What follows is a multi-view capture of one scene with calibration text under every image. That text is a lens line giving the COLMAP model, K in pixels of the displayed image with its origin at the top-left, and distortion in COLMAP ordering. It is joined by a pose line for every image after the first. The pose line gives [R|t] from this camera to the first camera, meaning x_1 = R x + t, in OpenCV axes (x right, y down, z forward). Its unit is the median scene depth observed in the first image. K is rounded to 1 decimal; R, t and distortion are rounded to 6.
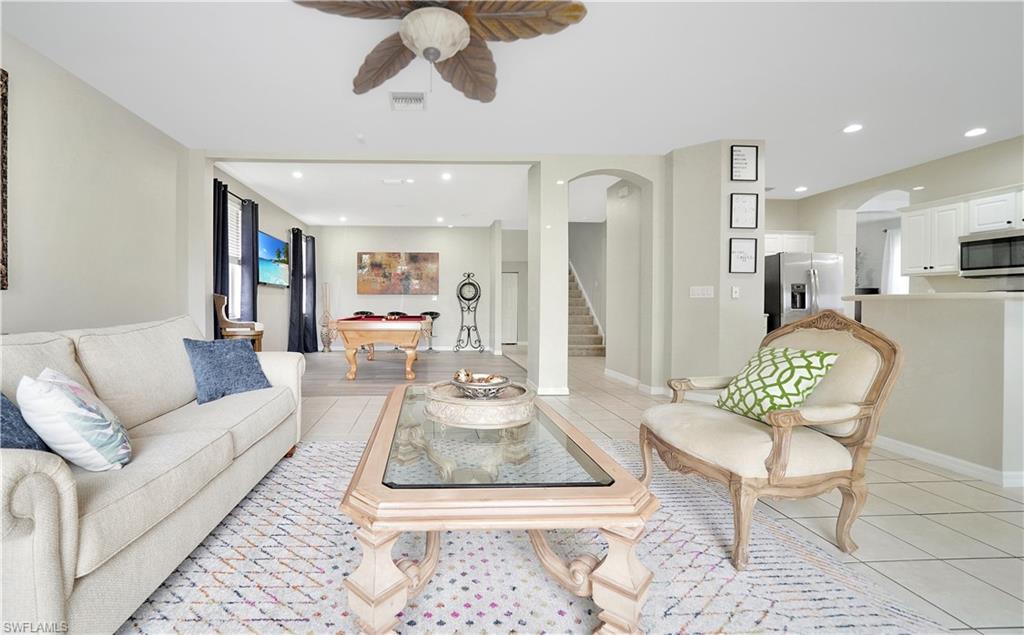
lens RADIAL K [[414.4, 0, 444.4], [0, 414.4, 310.3], [0, 0, 1]] dist [-0.002981, 0.000503]
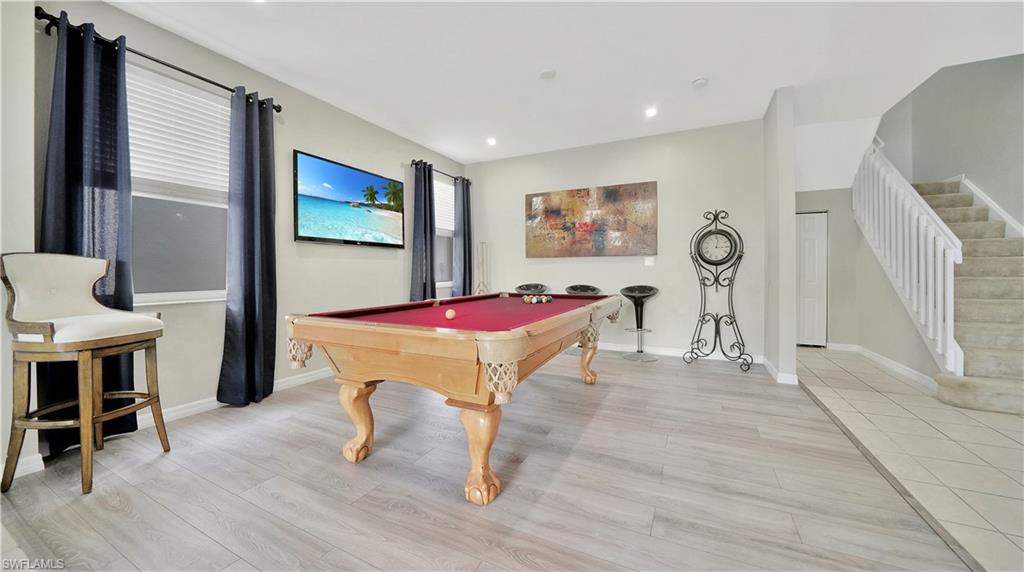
lens RADIAL K [[367.5, 0, 513.1], [0, 367.5, 270.9], [0, 0, 1]] dist [-0.015487, 0.000472]
pose [[0.882839, -0.003021, -0.469666, 0.049289], [-0.004659, 0.999874, -0.015188, -0.008759], [0.469652, 0.015597, 0.882714, 0.483693]]
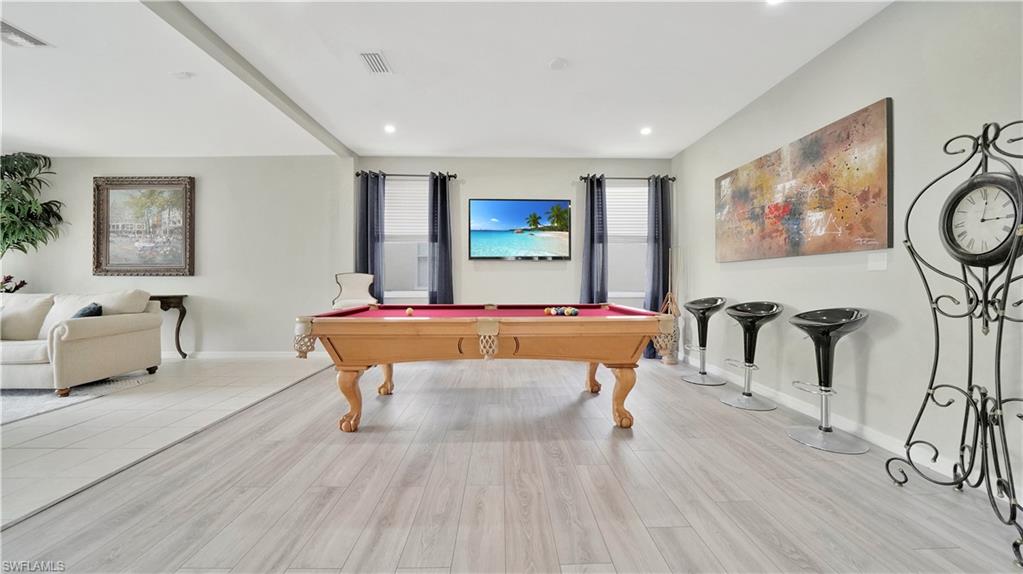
lens RADIAL K [[367.2, 0, 511.2], [0, 367.2, 279.2], [0, 0, 1]] dist [-0.015487, 0.000472]
pose [[-0.011074, -0.005986, -0.999921, 0.236471], [-0.015891, 0.999857, -0.005810, -0.012732], [0.999812, 0.015826, -0.011168, 0.777241]]
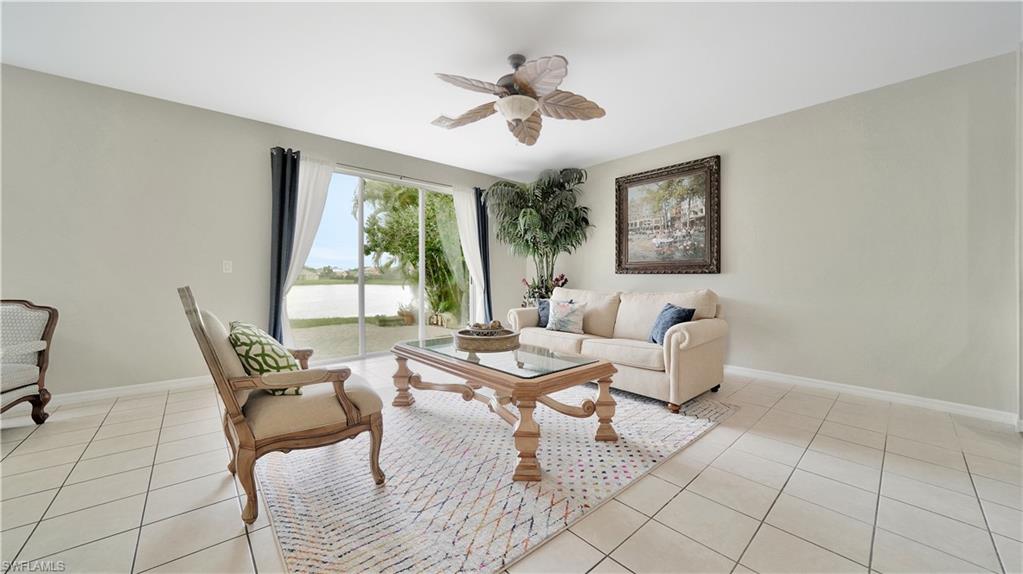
lens RADIAL K [[367.2, 0, 504.2], [0, 367.2, 280.7], [0, 0, 1]] dist [-0.015487, 0.000472]
pose [[-0.780371, 0.001592, -0.625314, 0.196744], [-0.013856, 0.999707, 0.019837, -0.008942], [0.625163, 0.024144, -0.780121, 0.477365]]
